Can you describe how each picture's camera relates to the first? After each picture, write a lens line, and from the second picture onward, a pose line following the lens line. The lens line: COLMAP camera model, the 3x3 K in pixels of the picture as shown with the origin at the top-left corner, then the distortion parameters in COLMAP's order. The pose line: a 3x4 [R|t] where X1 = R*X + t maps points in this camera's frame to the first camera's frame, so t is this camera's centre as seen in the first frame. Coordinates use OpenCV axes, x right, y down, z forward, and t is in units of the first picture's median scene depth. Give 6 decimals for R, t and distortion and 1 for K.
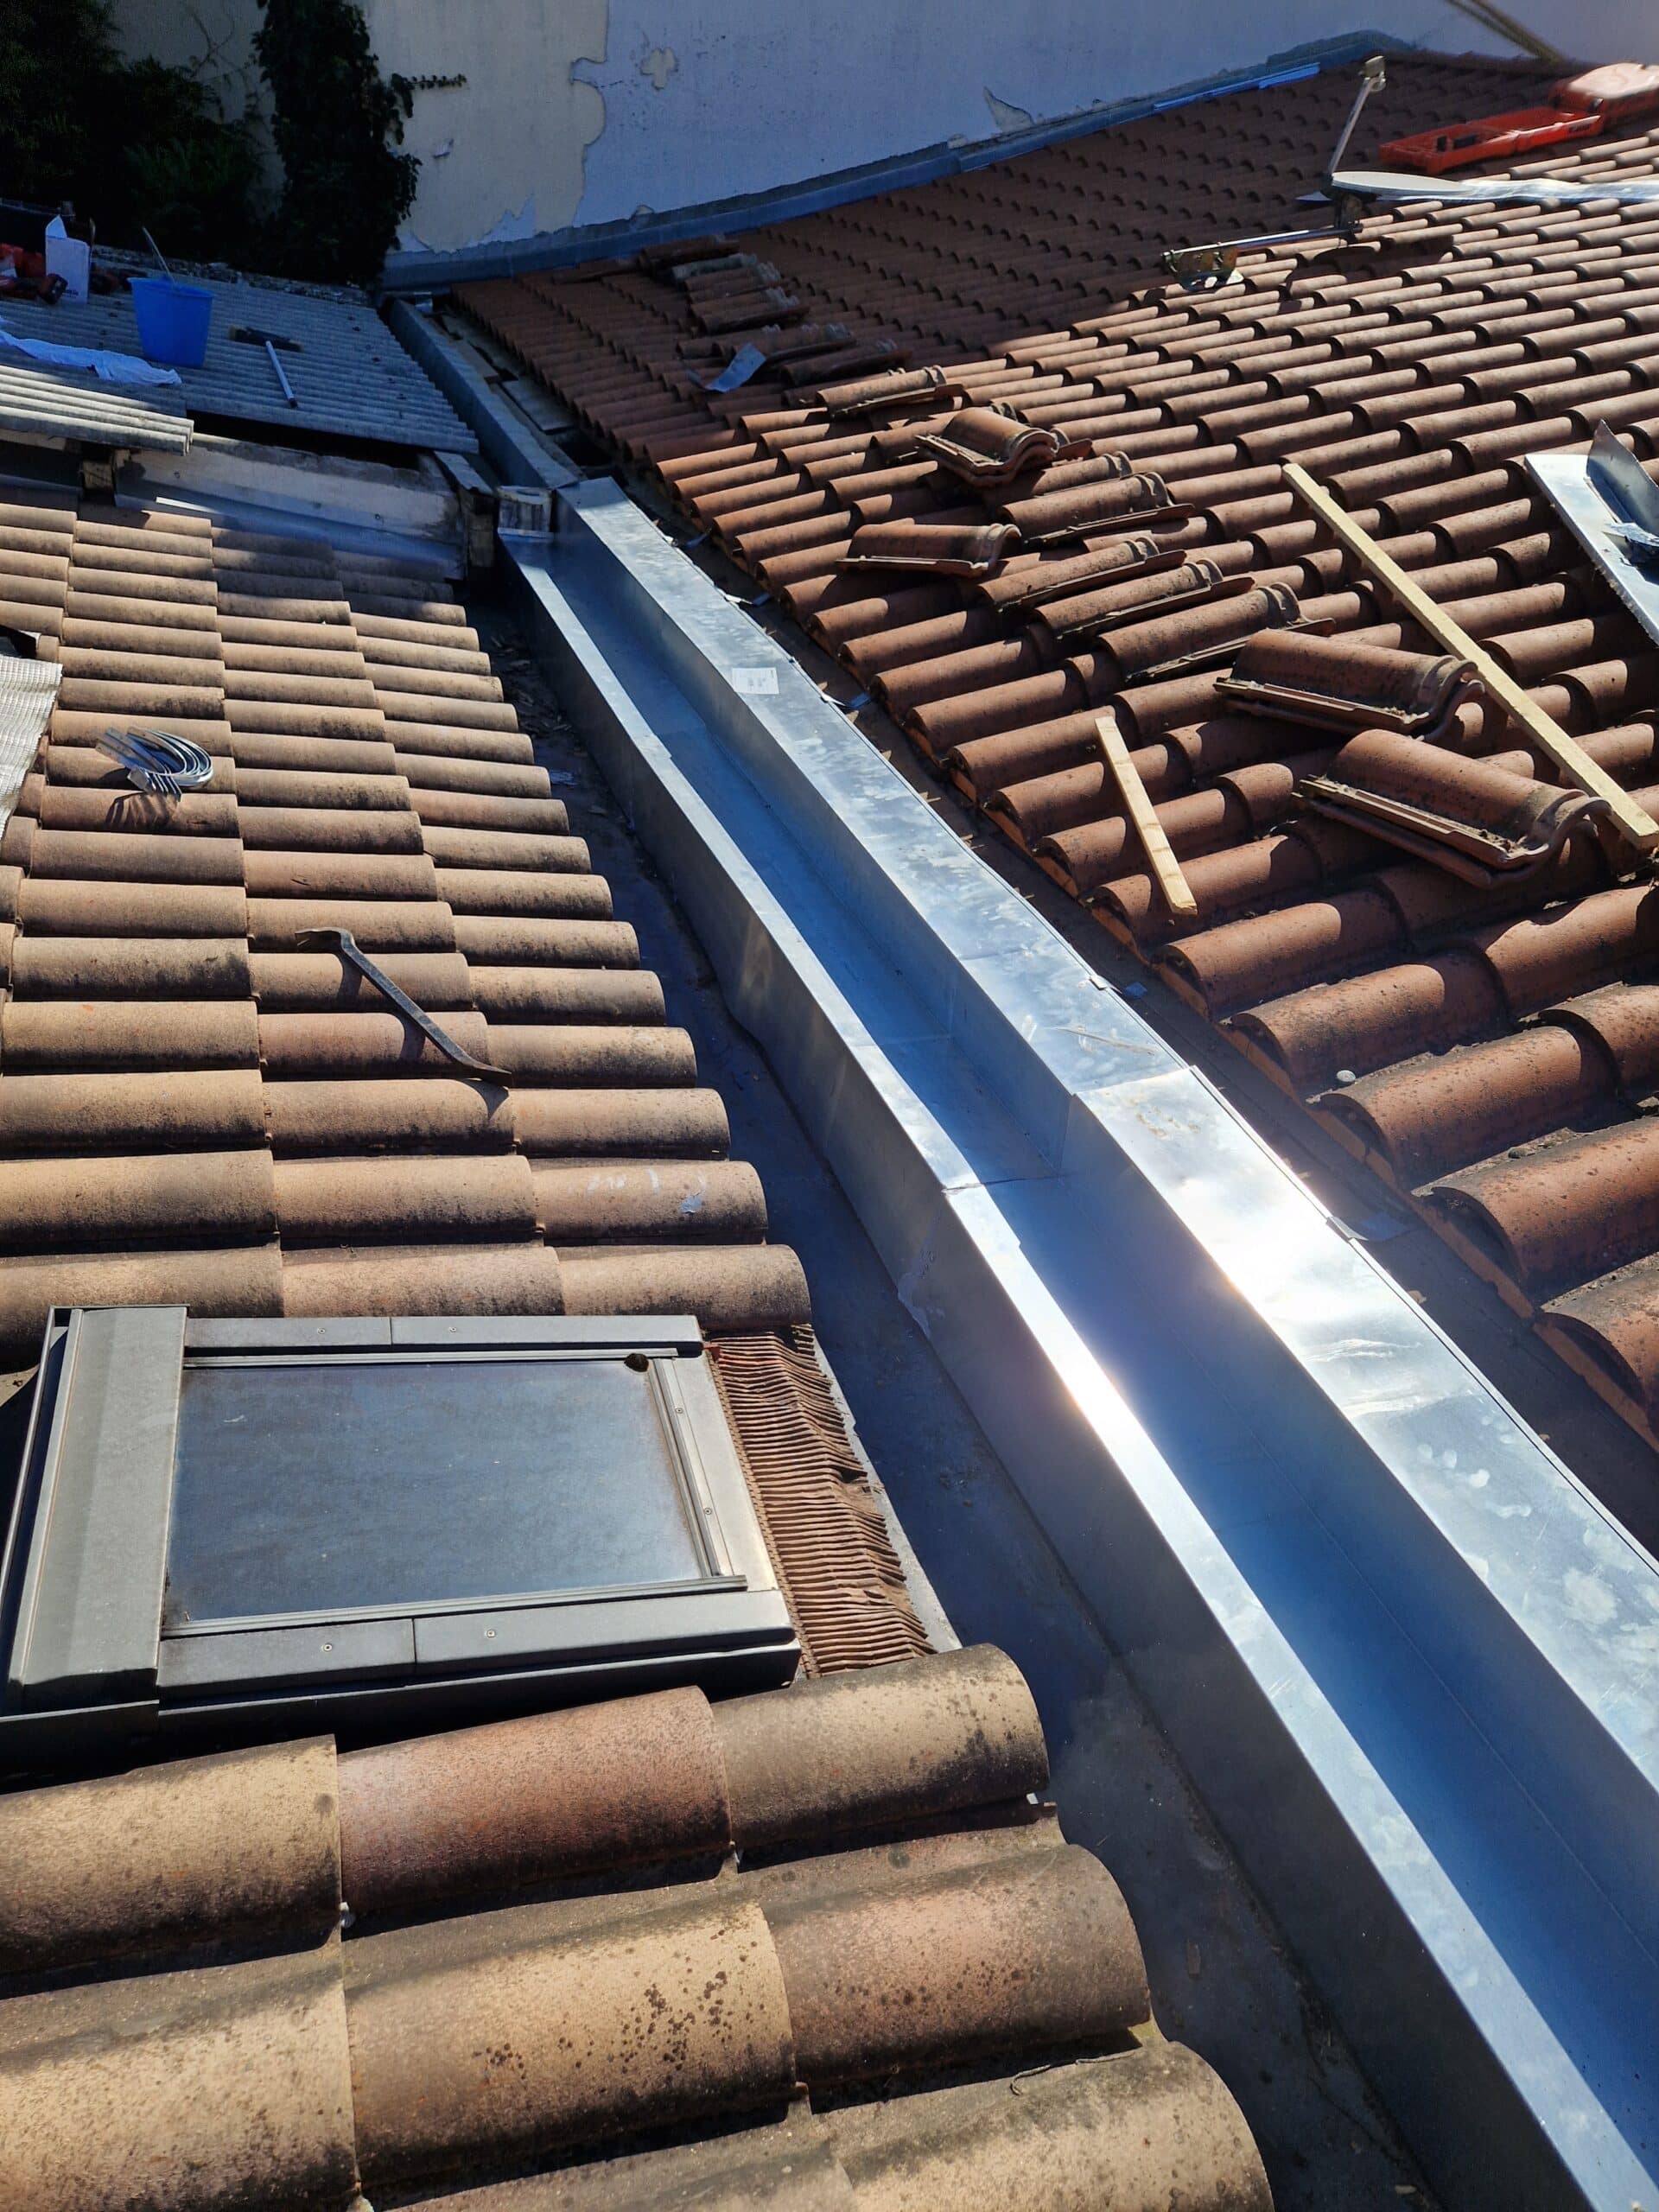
lens RADIAL K [[1513.7, 0, 803.8], [0, 1513.7, 1160.7], [0, 0, 1]] dist [0.090776, -0.067369]
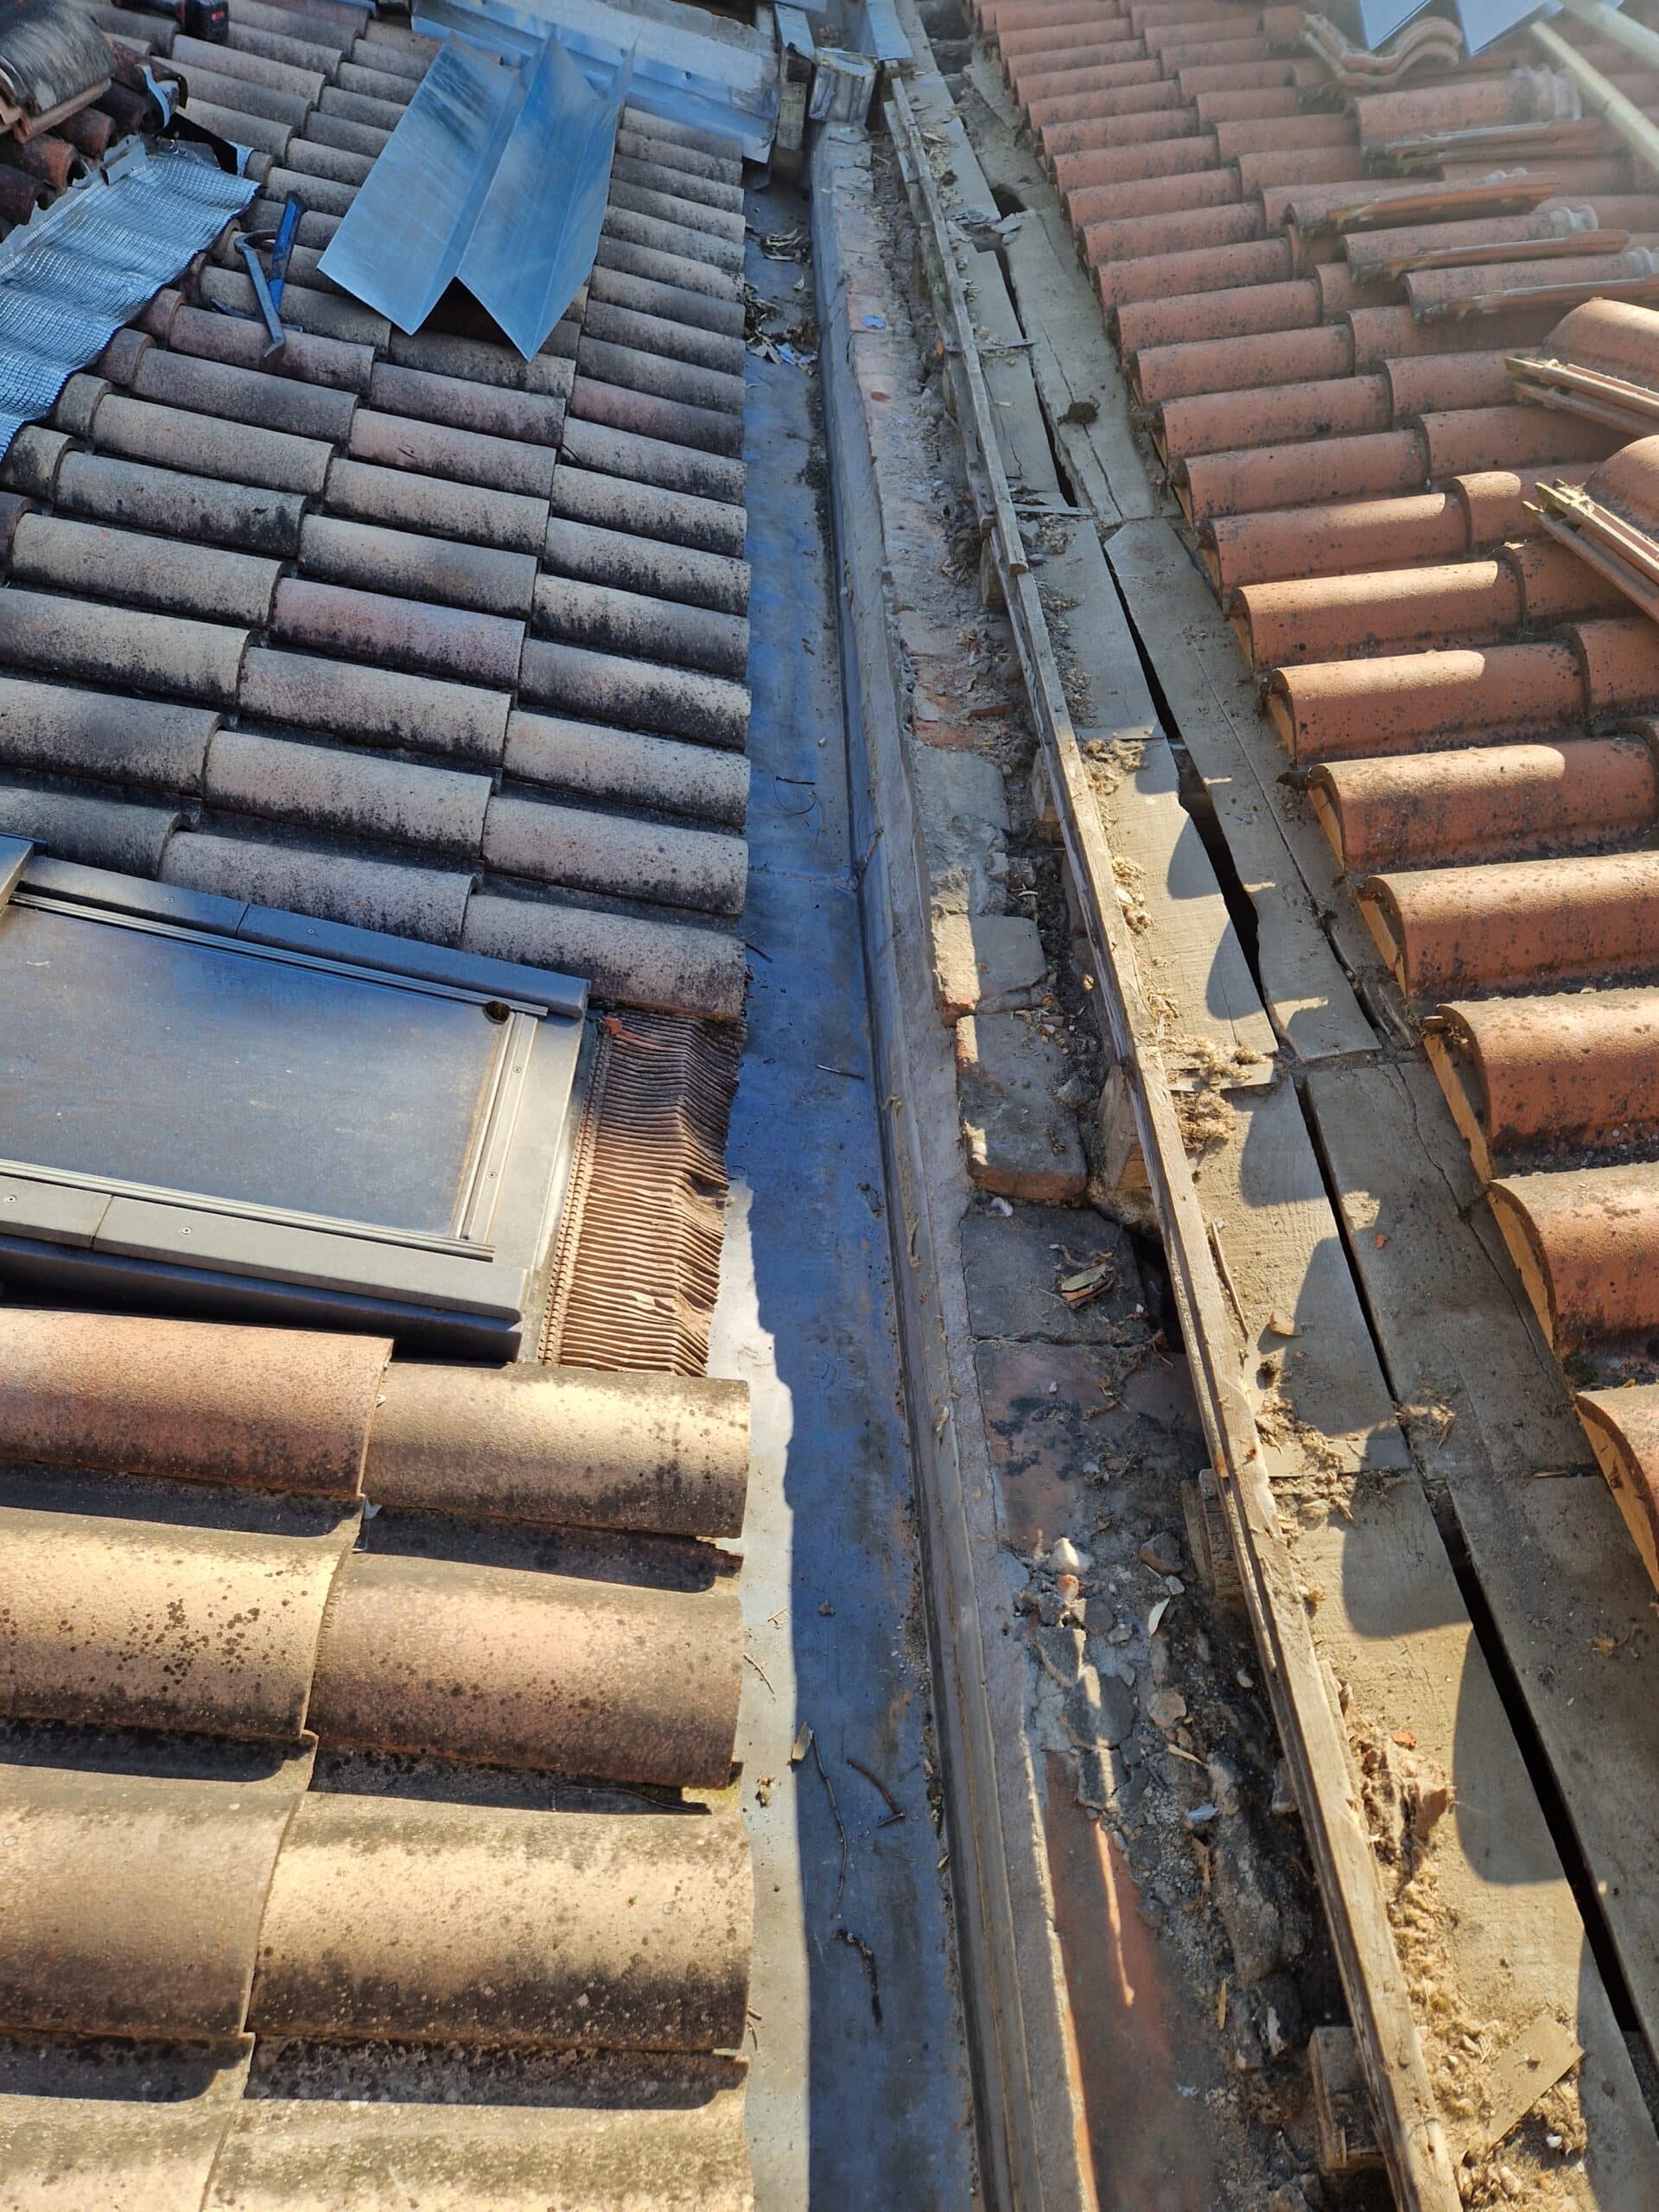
lens RADIAL K [[1513.7, 0, 803.8], [0, 1513.7, 1160.7], [0, 0, 1]] dist [0.090776, -0.067369]
pose [[0.953911, 0.232092, -0.190230, 0.300837], [-0.196128, 0.961962, 0.190165, 0.008848], [0.227130, -0.144091, 0.963146, 0.155566]]
